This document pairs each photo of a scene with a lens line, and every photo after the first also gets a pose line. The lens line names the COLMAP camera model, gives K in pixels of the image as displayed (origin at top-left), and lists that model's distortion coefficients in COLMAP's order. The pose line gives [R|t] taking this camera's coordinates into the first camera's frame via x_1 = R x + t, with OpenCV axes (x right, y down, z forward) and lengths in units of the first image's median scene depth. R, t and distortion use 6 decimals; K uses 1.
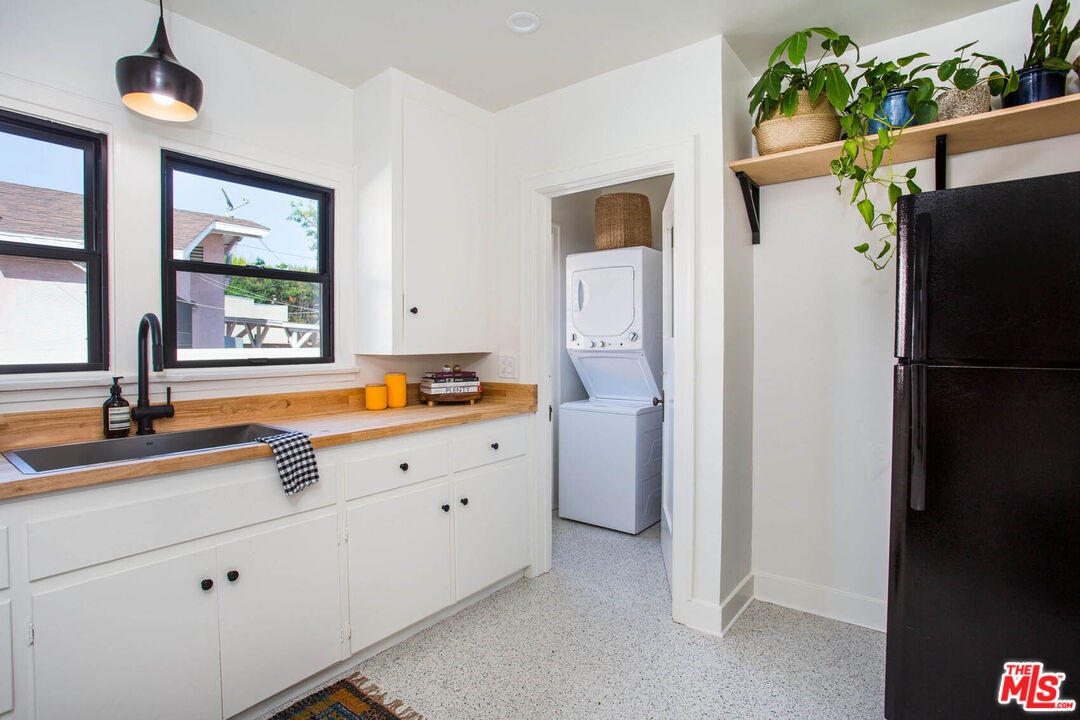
lens RADIAL K [[533.5, 0, 543.0], [0, 533.5, 361.0], [0, 0, 1]] dist [-0.031202, 0.002489]
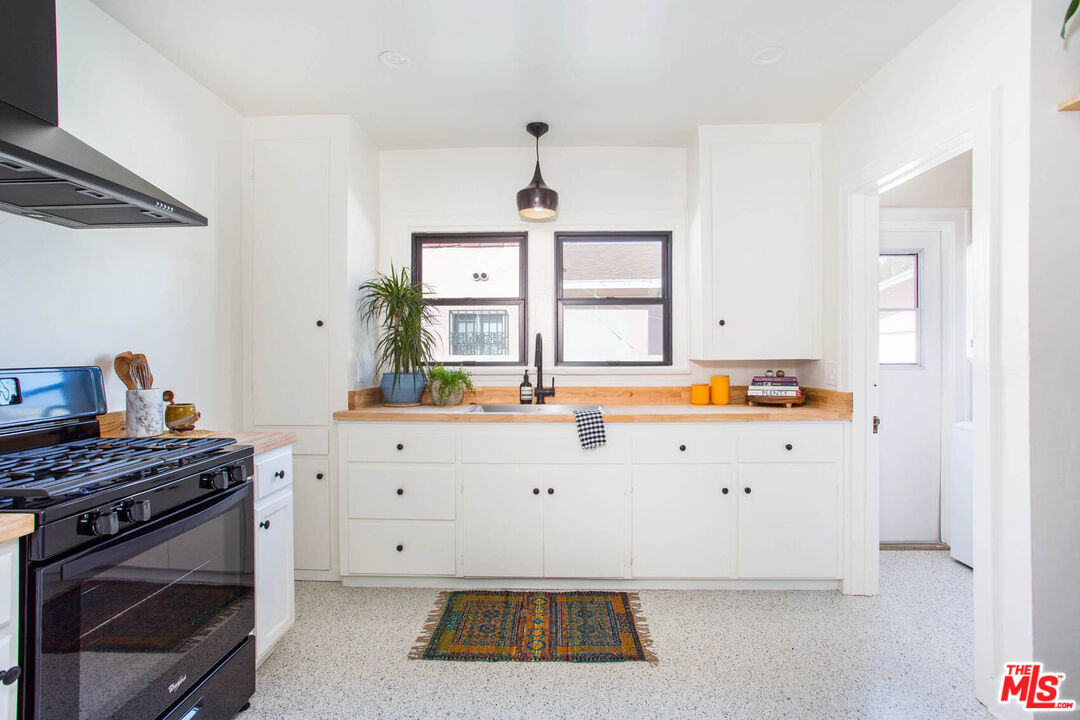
lens RADIAL K [[533.5, 0, 543.9], [0, 533.5, 354.6], [0, 0, 1]] dist [-0.031202, 0.002489]
pose [[0.596437, 0.002433, -0.802657, 0.612340], [-0.023587, 0.999617, -0.014496, 0.003835], [0.802314, 0.027578, 0.596265, -0.022897]]
